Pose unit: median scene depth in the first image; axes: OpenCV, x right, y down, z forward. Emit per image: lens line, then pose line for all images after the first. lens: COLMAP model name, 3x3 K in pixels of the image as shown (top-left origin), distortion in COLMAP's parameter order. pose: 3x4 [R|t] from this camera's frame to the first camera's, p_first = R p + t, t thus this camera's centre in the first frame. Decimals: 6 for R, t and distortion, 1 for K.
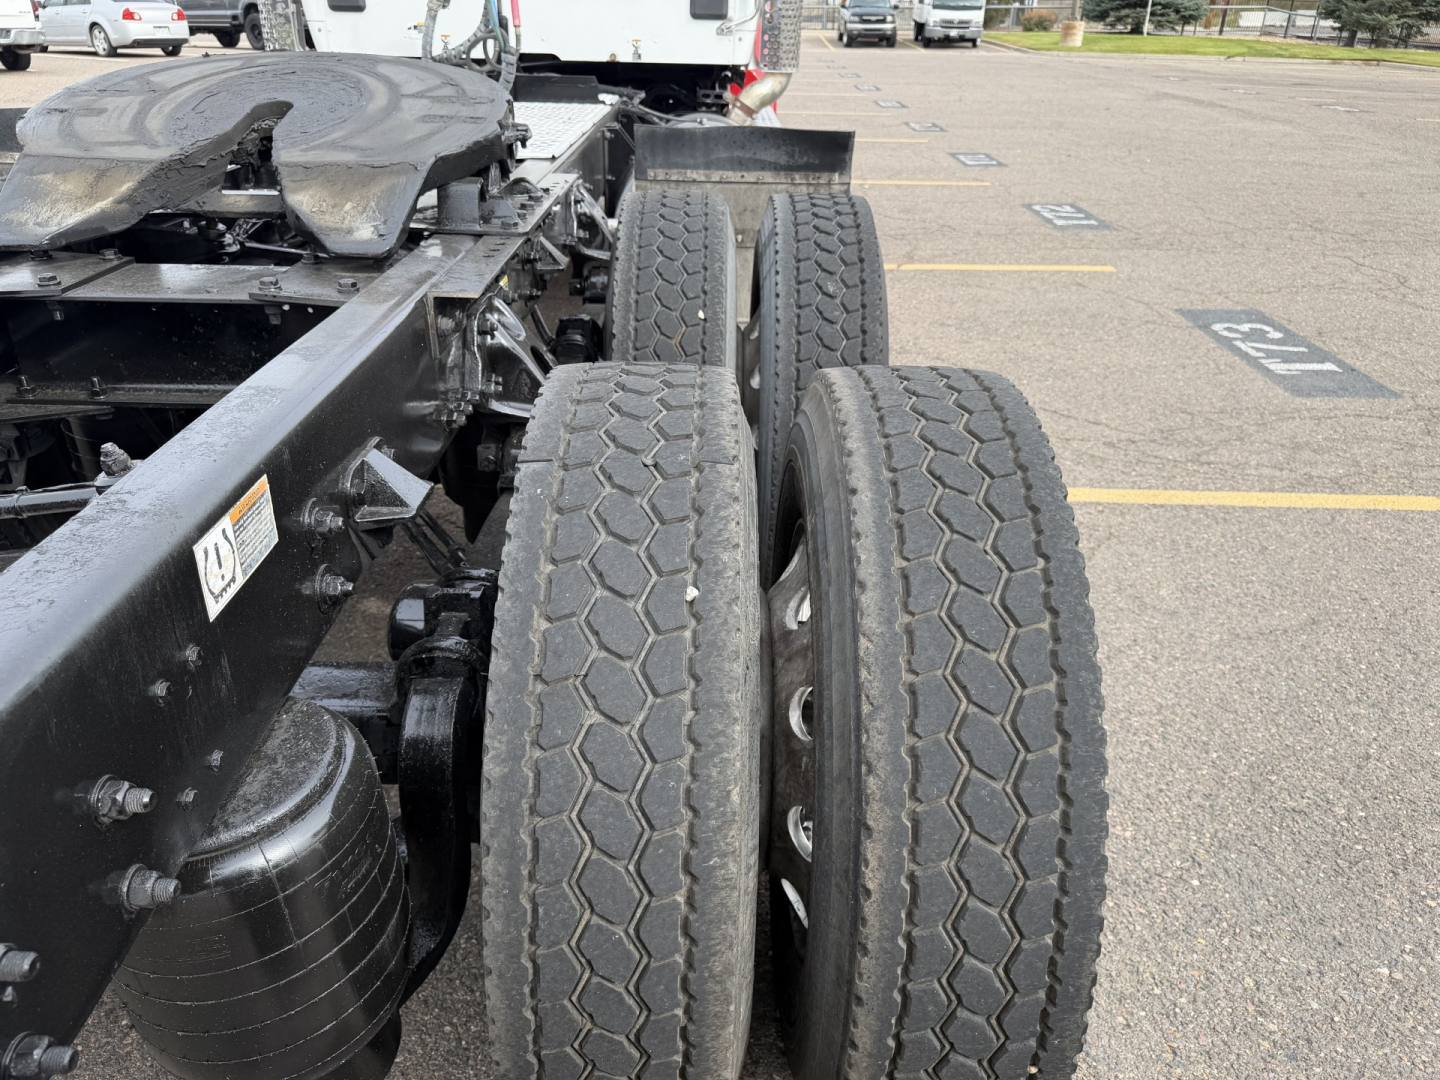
lens RADIAL K [[1026.2, 0, 720.0], [0, 1026.2, 540.0], [0, 0, 1]] dist [-0.000775, -0.003406]
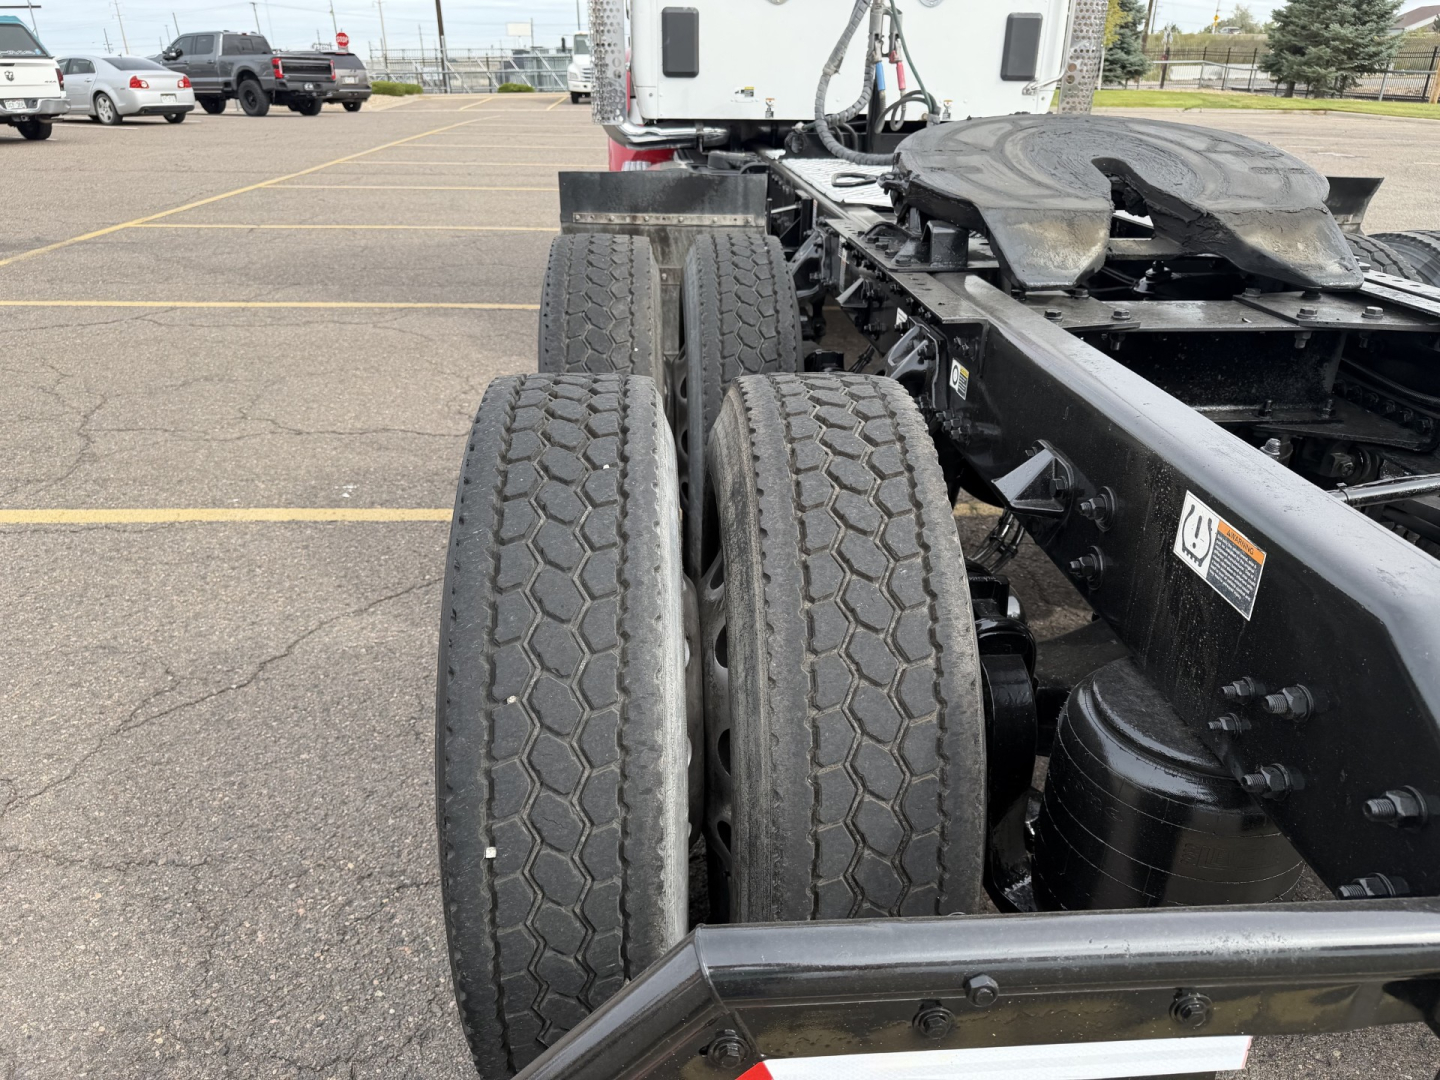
lens RADIAL K [[1026.5, 0, 731.8], [0, 1026.5, 550.1], [0, 0, 1]] dist [0.005198, -0.010255]
pose [[0.996904, -0.042757, 0.065981, -0.109048], [0.045366, 0.998226, -0.038560, 0.002251], [-0.064215, 0.041434, 0.997076, -0.007340]]
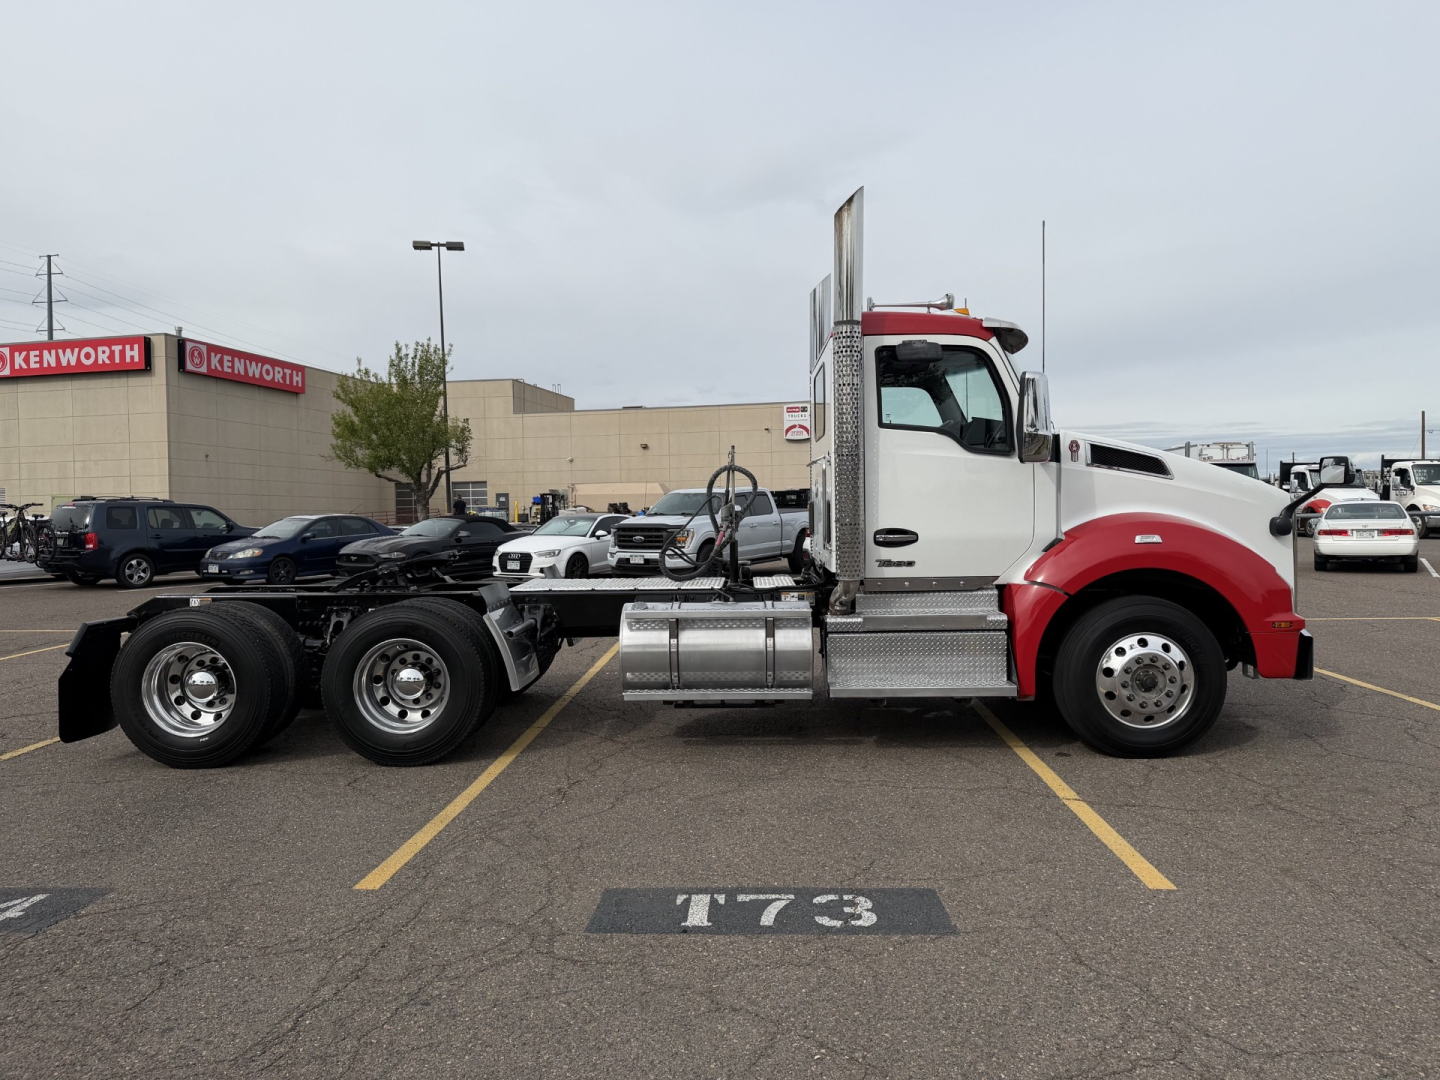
lens RADIAL K [[1006.3, 0, 722.6], [0, 1006.3, 515.9], [0, 0, 1]] dist [0.059191, -0.080122]
pose [[-0.030314, -0.008930, -0.999501, 0.391600], [-0.449459, 0.893283, 0.005651, -0.131859], [0.892787, 0.449405, -0.031093, 0.243653]]
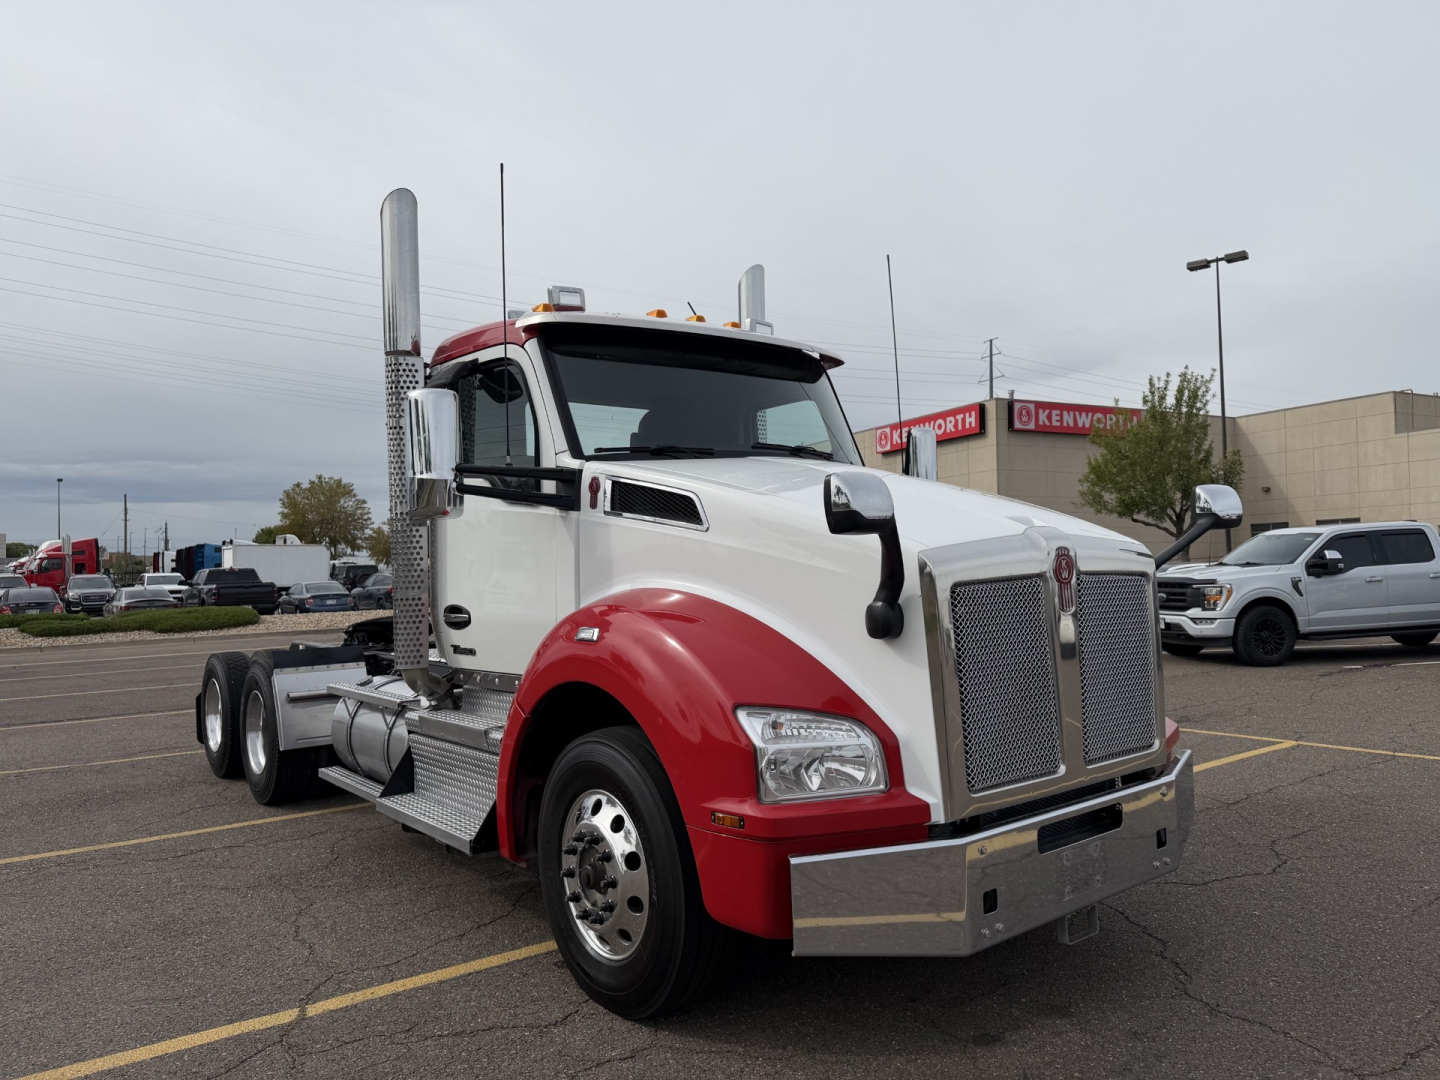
lens RADIAL K [[1010.0, 0, 717.5], [0, 1010.0, 517.4], [0, 0, 1]] dist [0.016311, -0.003725]
pose [[-0.796424, -0.027601, -0.604108, 0.133519], [-0.266897, 0.912446, 0.310175, -0.289296], [0.542655, 0.408265, -0.734061, 0.537500]]
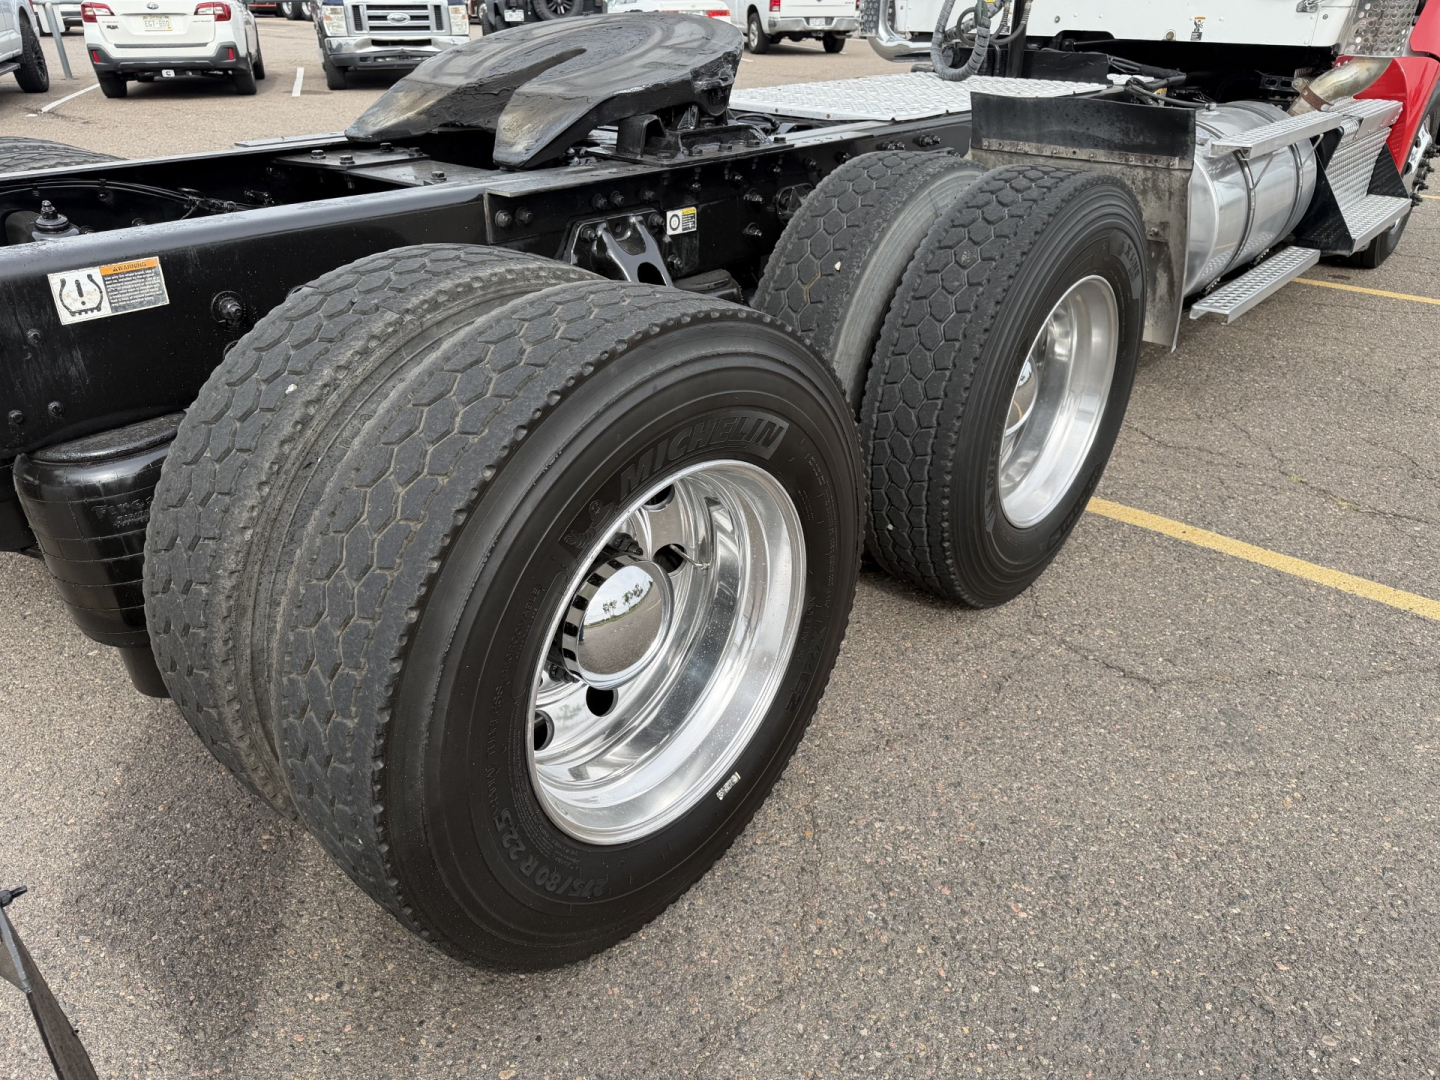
lens RADIAL K [[1026.5, 0, 731.8], [0, 1026.5, 550.1], [0, 0, 1]] dist [0.005198, -0.010255]
pose [[0.766786, 0.294443, -0.570388, 0.071911], [-0.287346, 0.952036, 0.105170, -0.003105], [0.573996, 0.083256, 0.814615, 0.014890]]
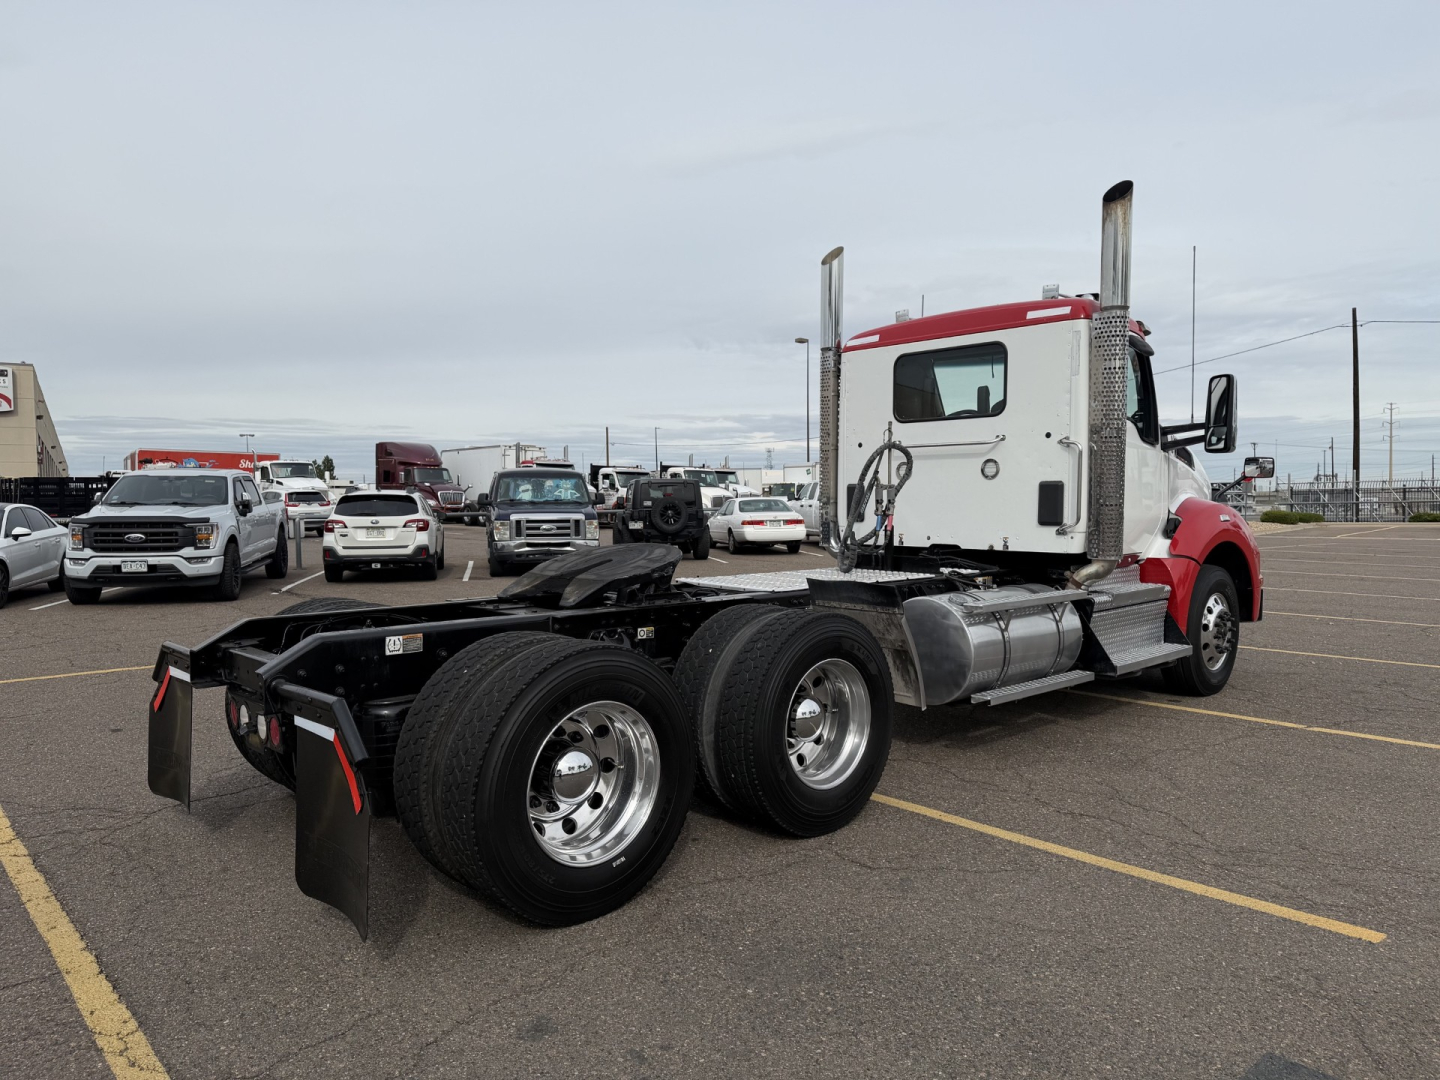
lens RADIAL K [[999.0, 0, 724.4], [0, 999.0, 554.2], [0, 0, 1]] dist [0.177361, -0.247907]
pose [[0.688443, 0.019778, -0.725021, 0.197962], [-0.319541, 0.905655, -0.278715, 0.023425], [0.651107, 0.423554, 0.629811, -0.055650]]
